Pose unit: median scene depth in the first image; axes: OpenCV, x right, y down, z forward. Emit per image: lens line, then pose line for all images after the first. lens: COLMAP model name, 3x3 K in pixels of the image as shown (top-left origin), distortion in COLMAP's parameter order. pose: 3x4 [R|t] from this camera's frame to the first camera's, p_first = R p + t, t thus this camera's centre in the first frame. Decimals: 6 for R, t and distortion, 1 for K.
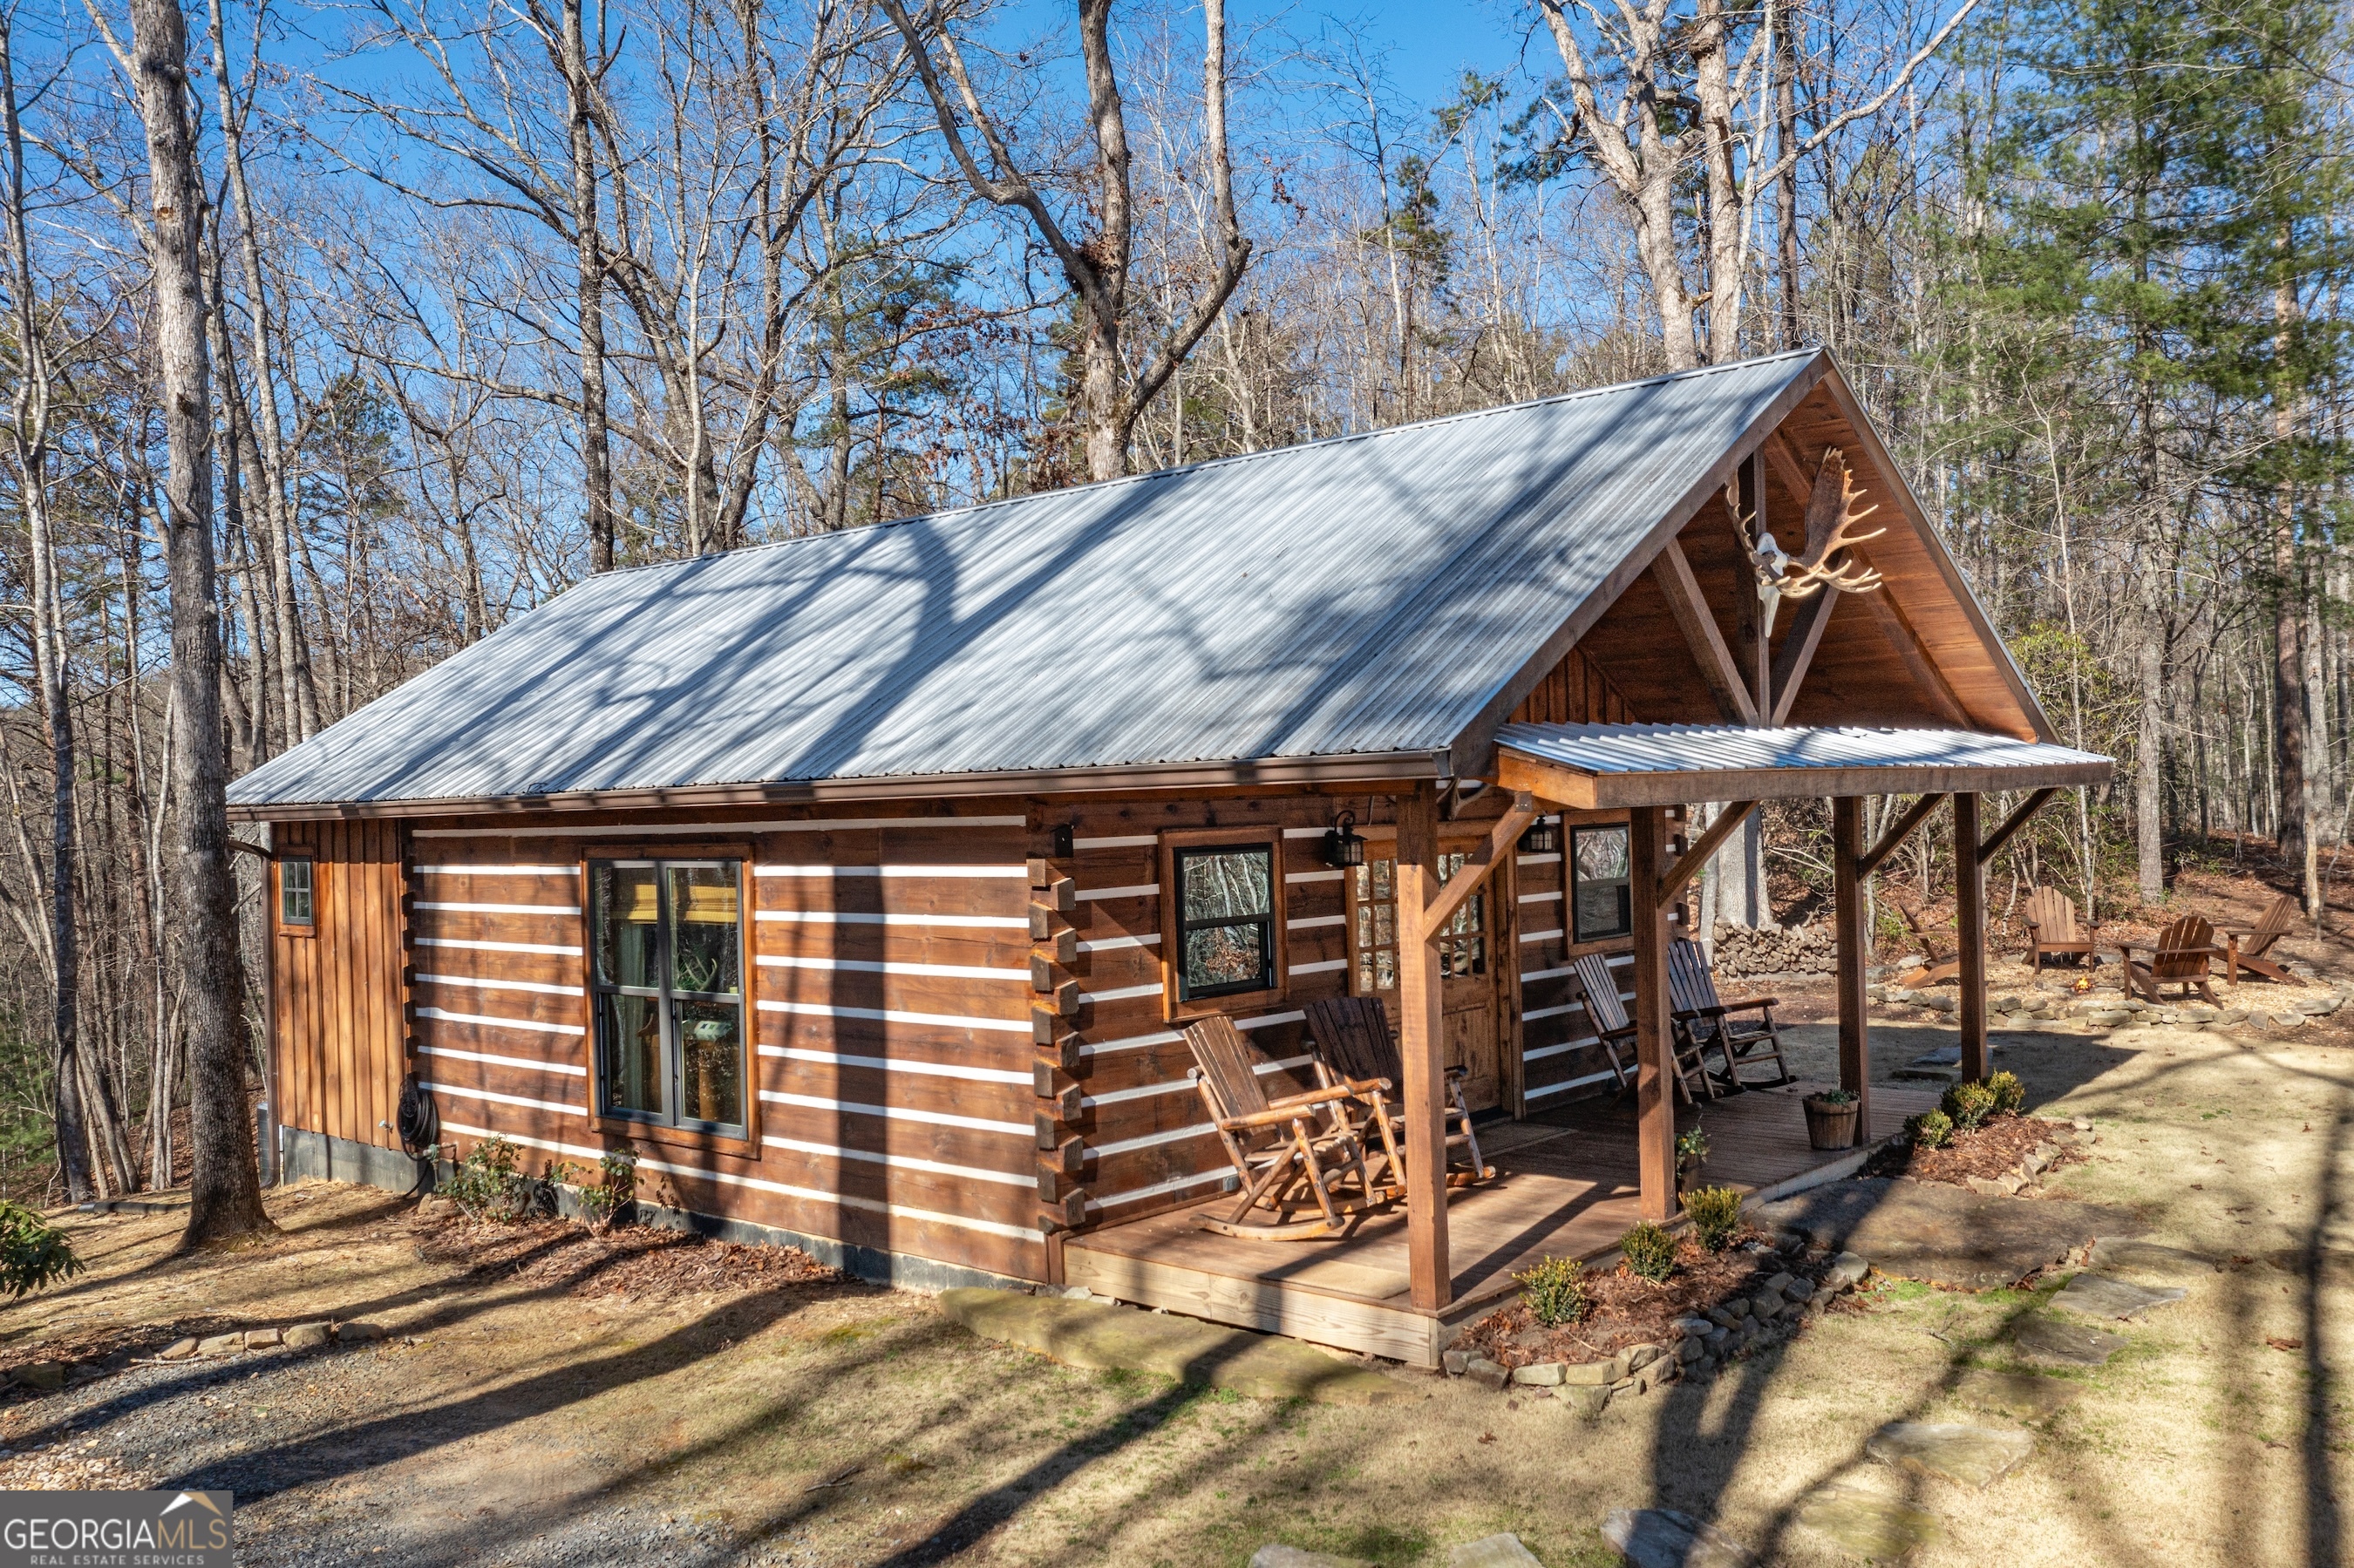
lens RADIAL K [[1914.3, 0, 1177.0], [0, 1914.3, 784.0], [0, 0, 1]] dist [0.005257, -0.013612]
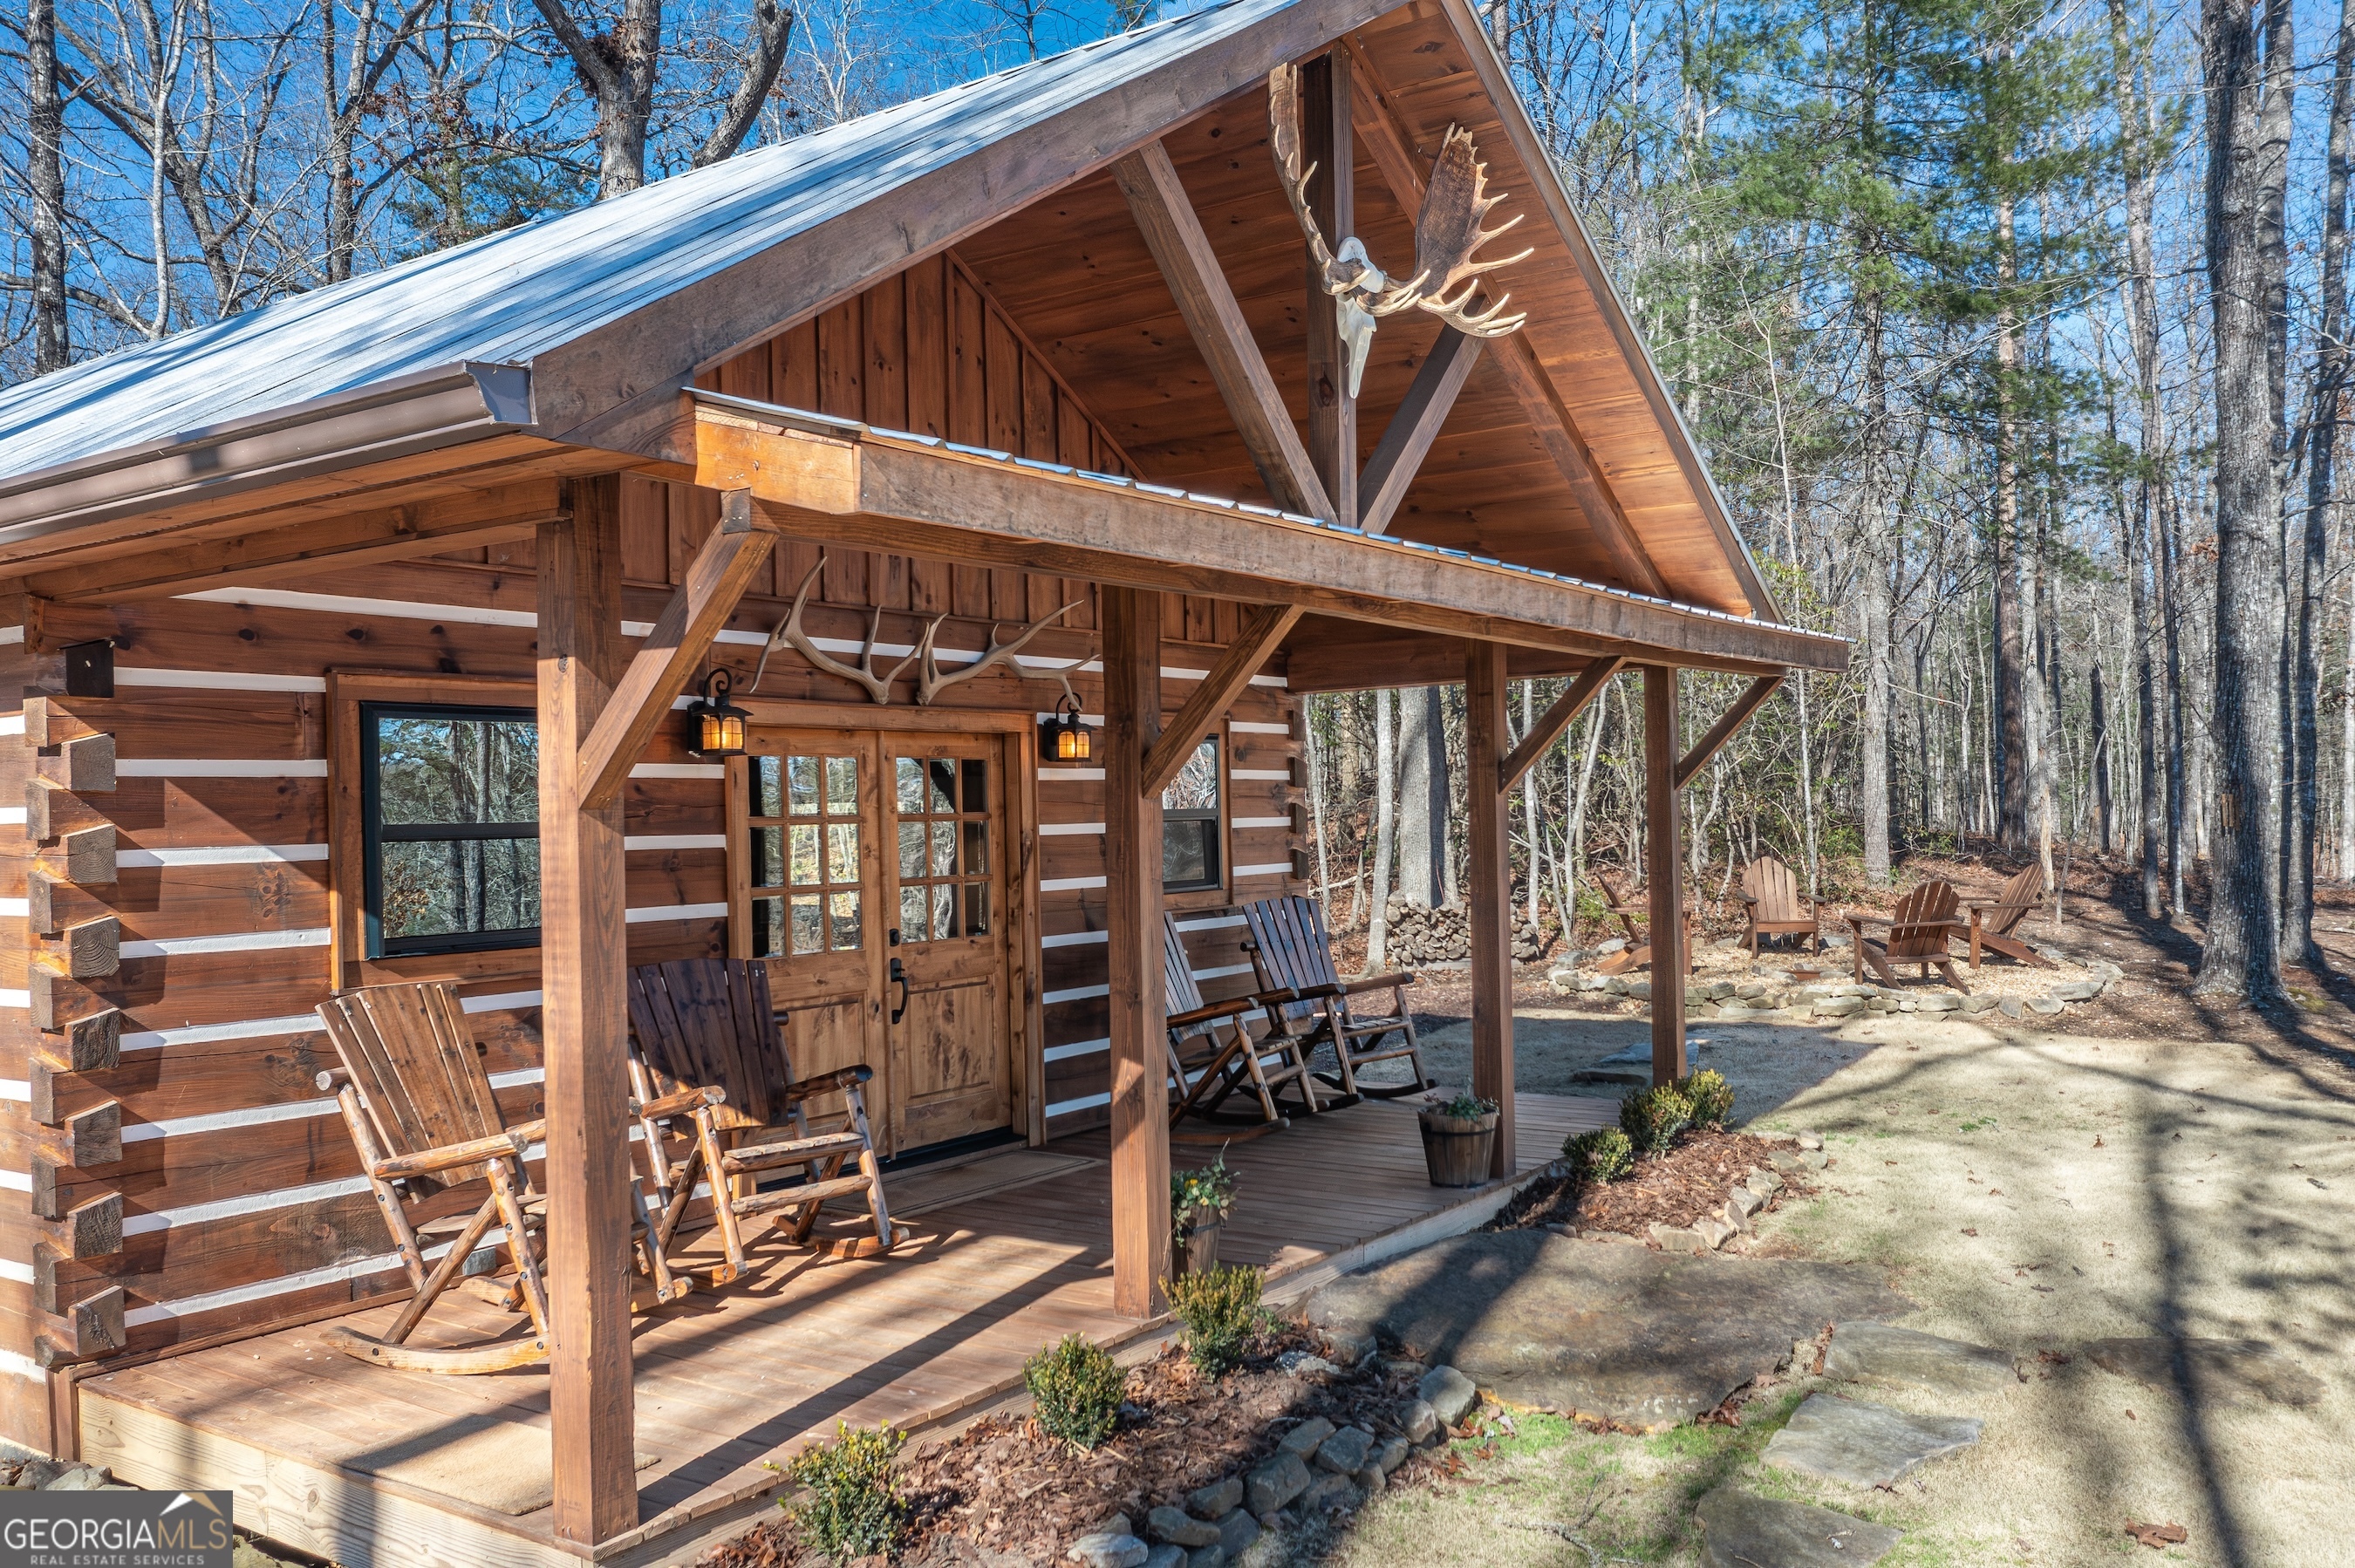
lens RADIAL K [[1878.3, 0, 1177.5], [0, 1878.3, 784.0], [0, 0, 1]] dist [-0.005648, -0.005769]
pose [[0.992620, 0.009103, 0.120924, 0.162401], [-0.007689, 0.999897, -0.012159, 0.057998], [-0.121022, 0.011139, 0.992587, 0.353999]]
